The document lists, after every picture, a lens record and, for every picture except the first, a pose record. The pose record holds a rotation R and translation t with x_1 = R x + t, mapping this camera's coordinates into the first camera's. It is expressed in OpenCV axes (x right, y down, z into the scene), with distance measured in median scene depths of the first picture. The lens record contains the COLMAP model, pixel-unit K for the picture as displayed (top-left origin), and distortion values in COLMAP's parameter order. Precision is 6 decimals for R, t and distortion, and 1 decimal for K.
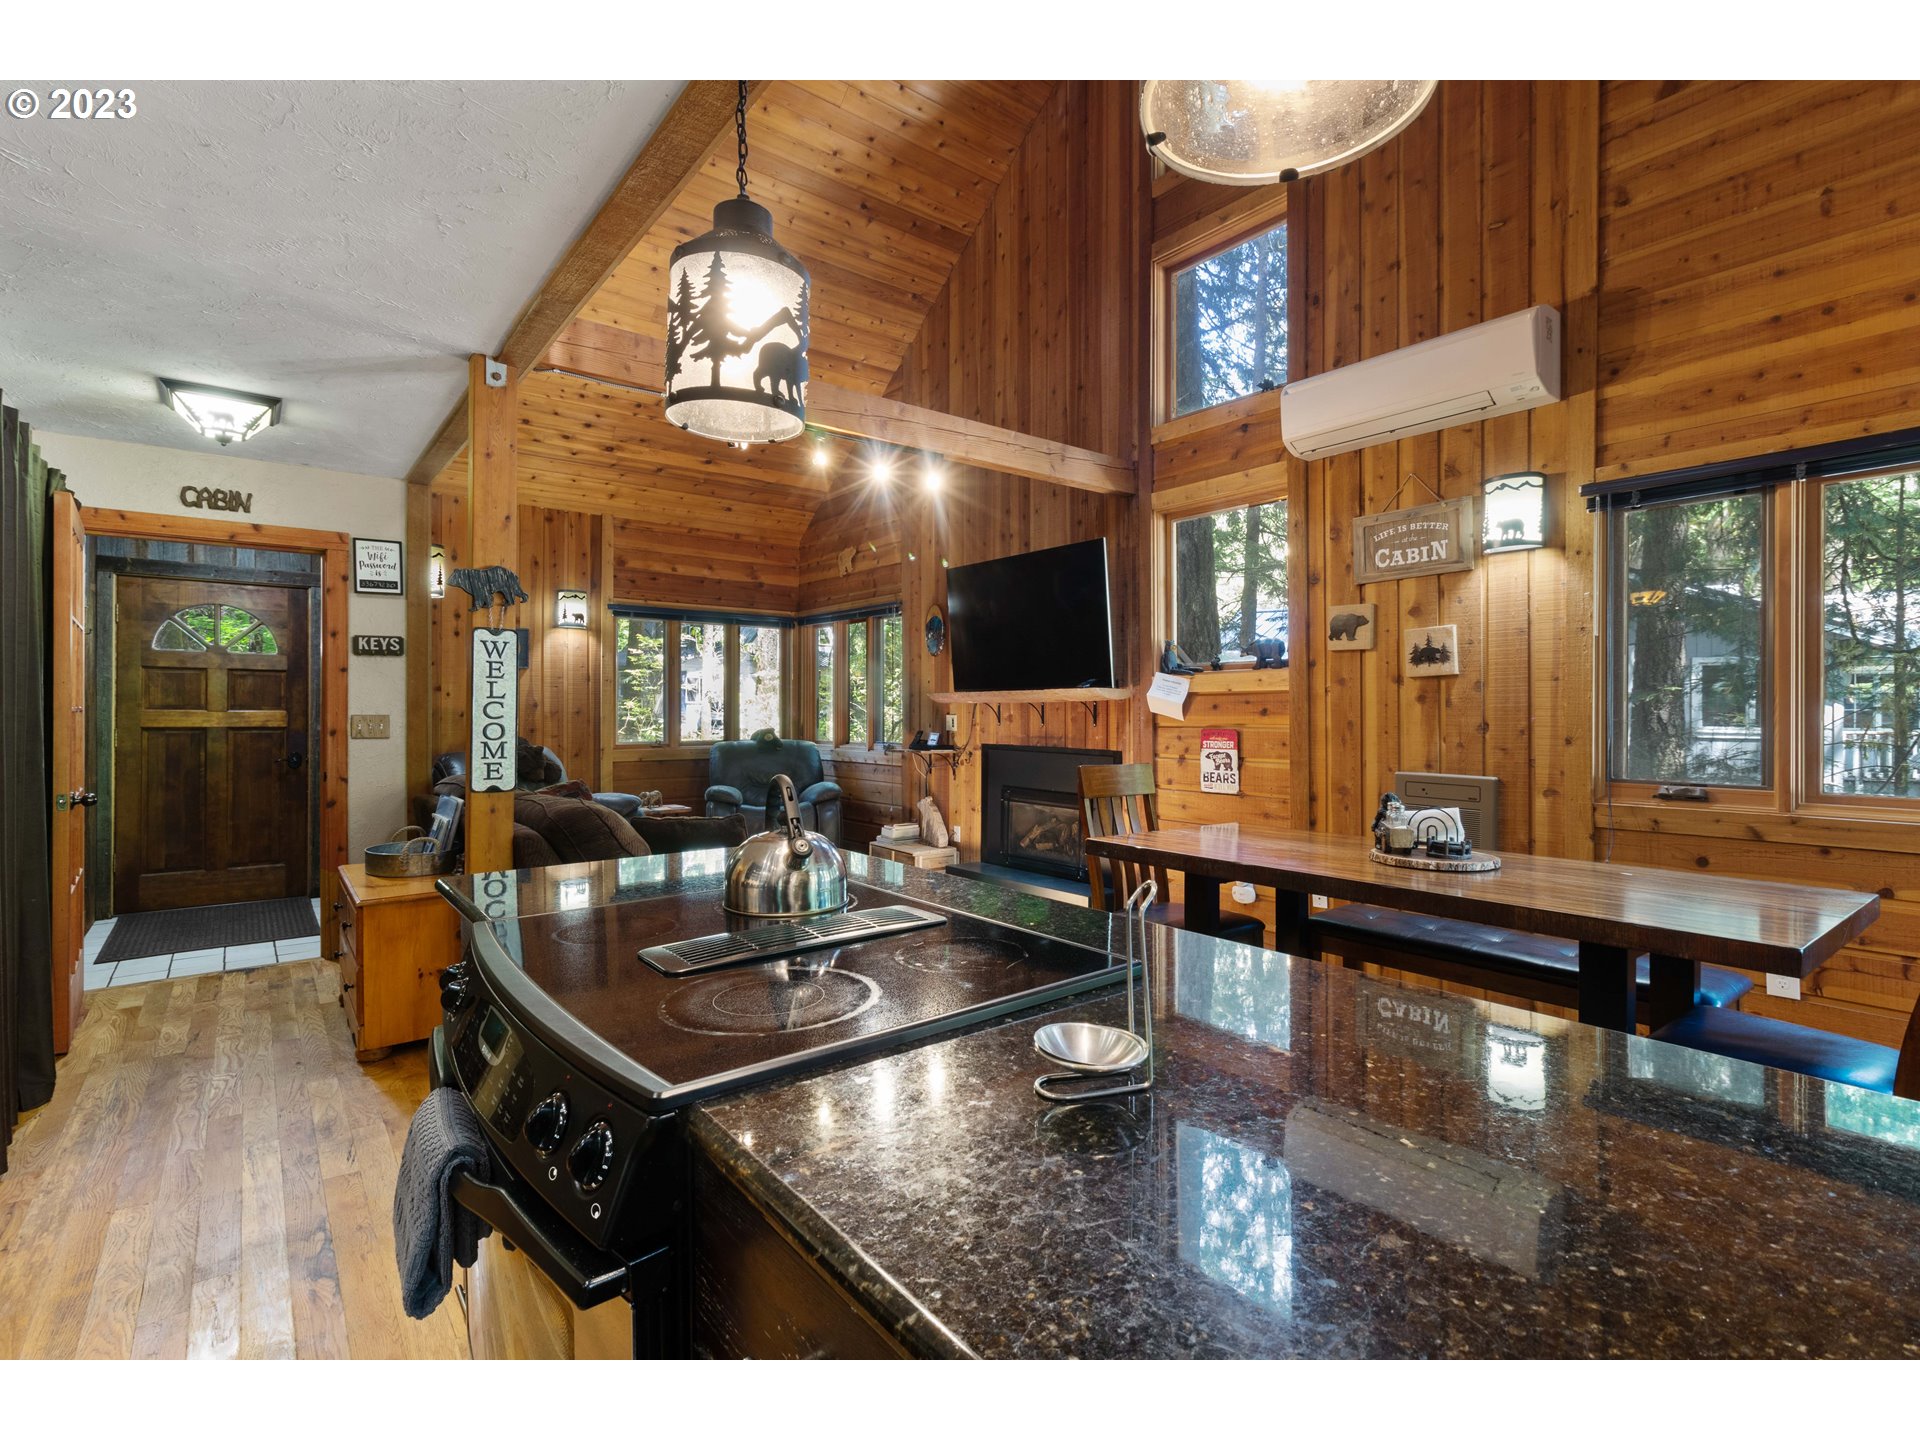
lens RADIAL K [[878.4, 0, 960.0], [0, 878.4, 720.0], [0, 0, 1]] dist [-0.000487, 0.000140]
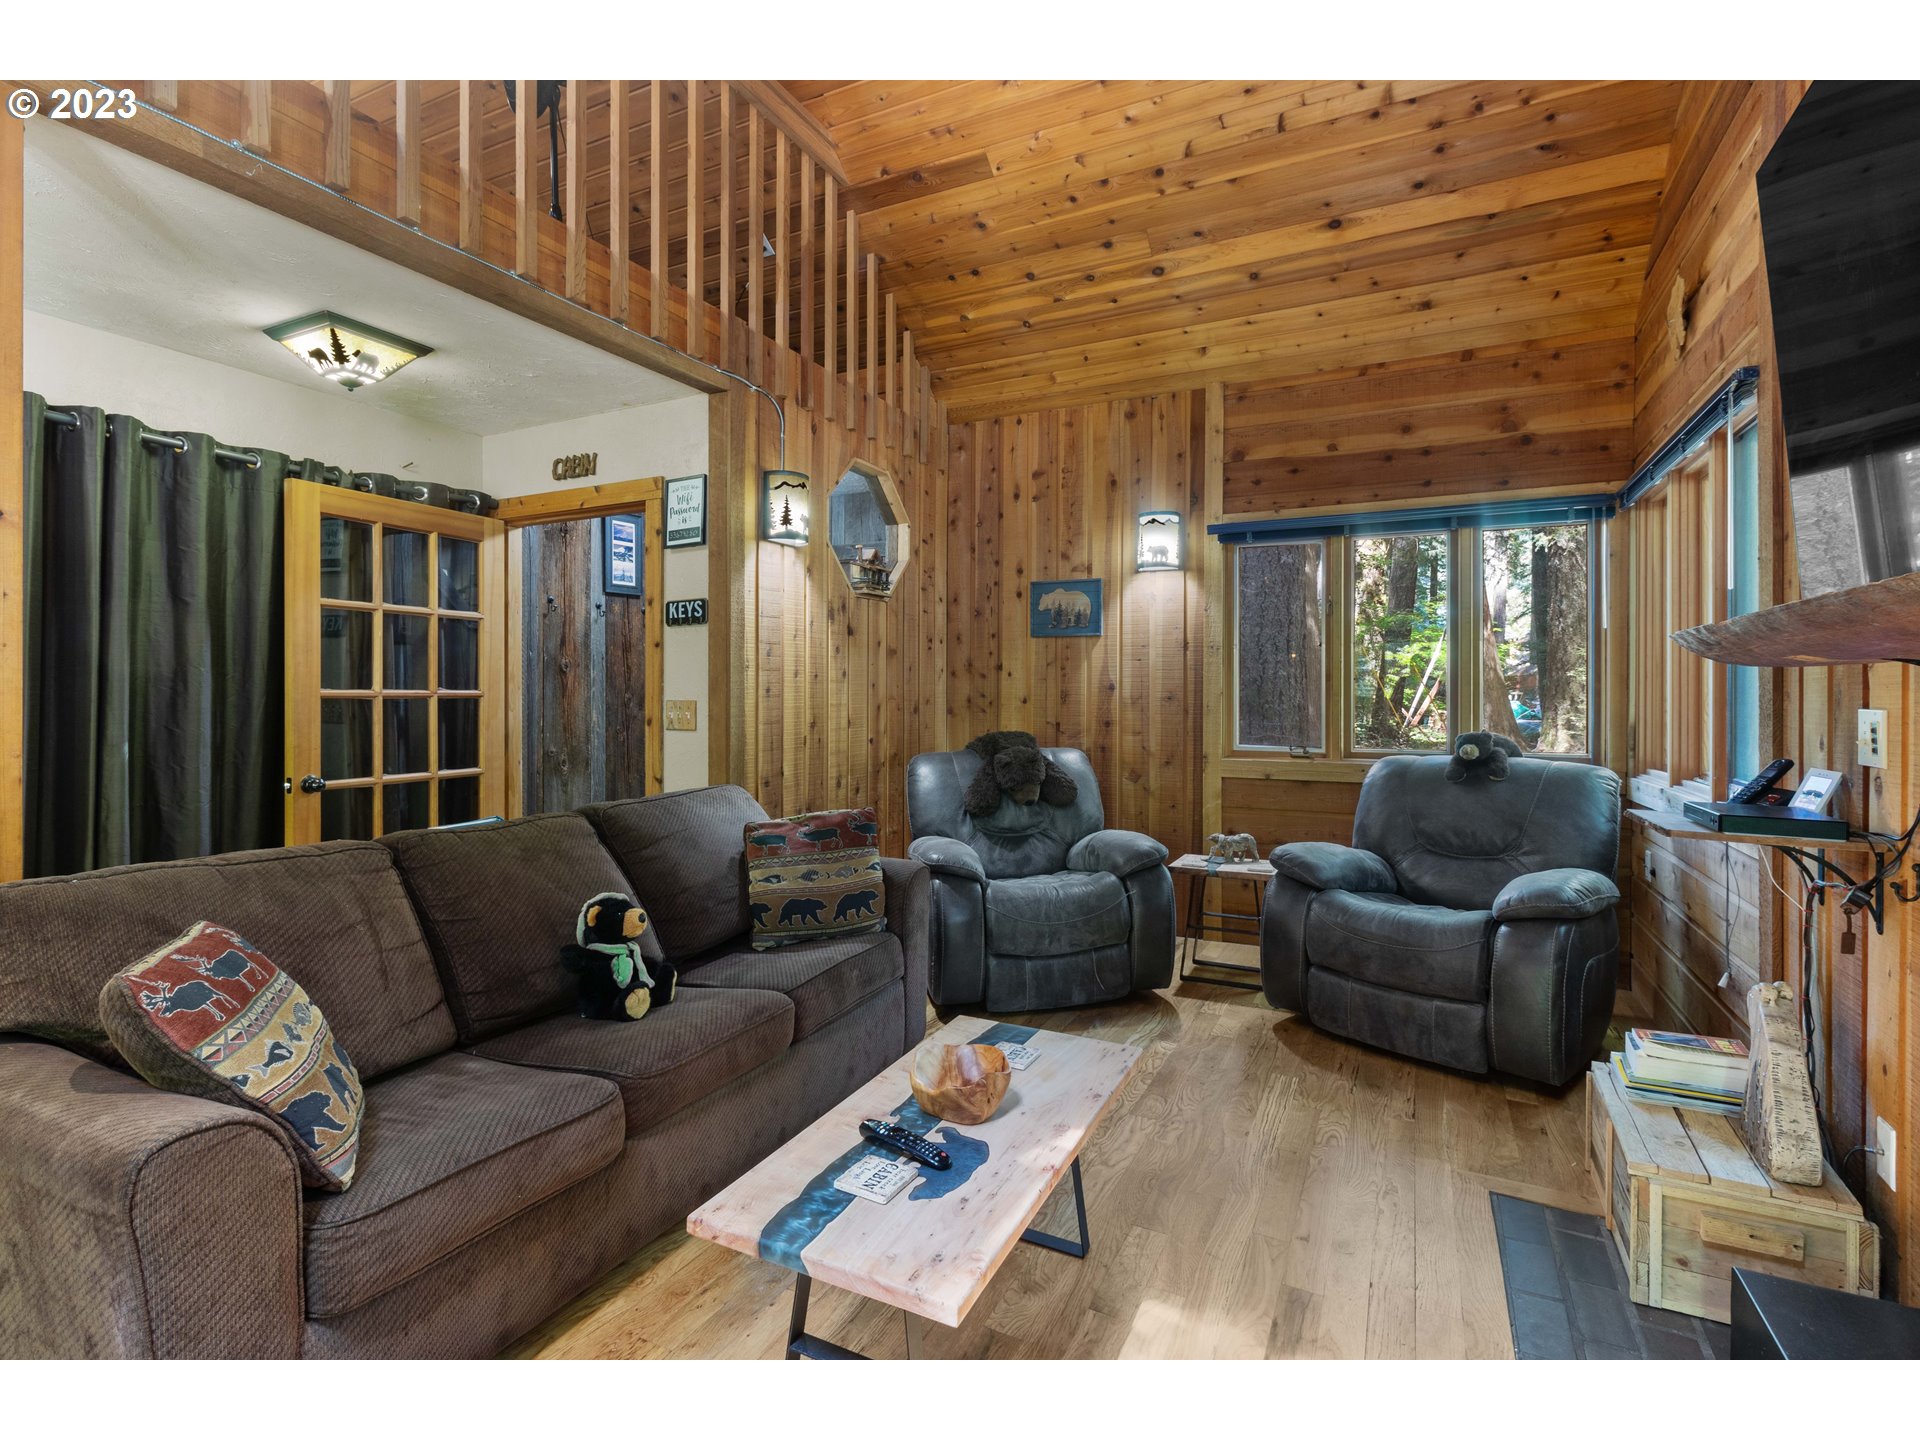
lens RADIAL K [[925.6, 0, 964.3], [0, 925.6, 698.5], [0, 0, 1]] dist [-0.001229, -0.000702]
pose [[0.419289, 0.002632, -0.907849, 0.130982], [-0.010632, 0.999941, -0.002011, -0.005520], [0.907790, 0.010495, 0.419293, 0.590216]]
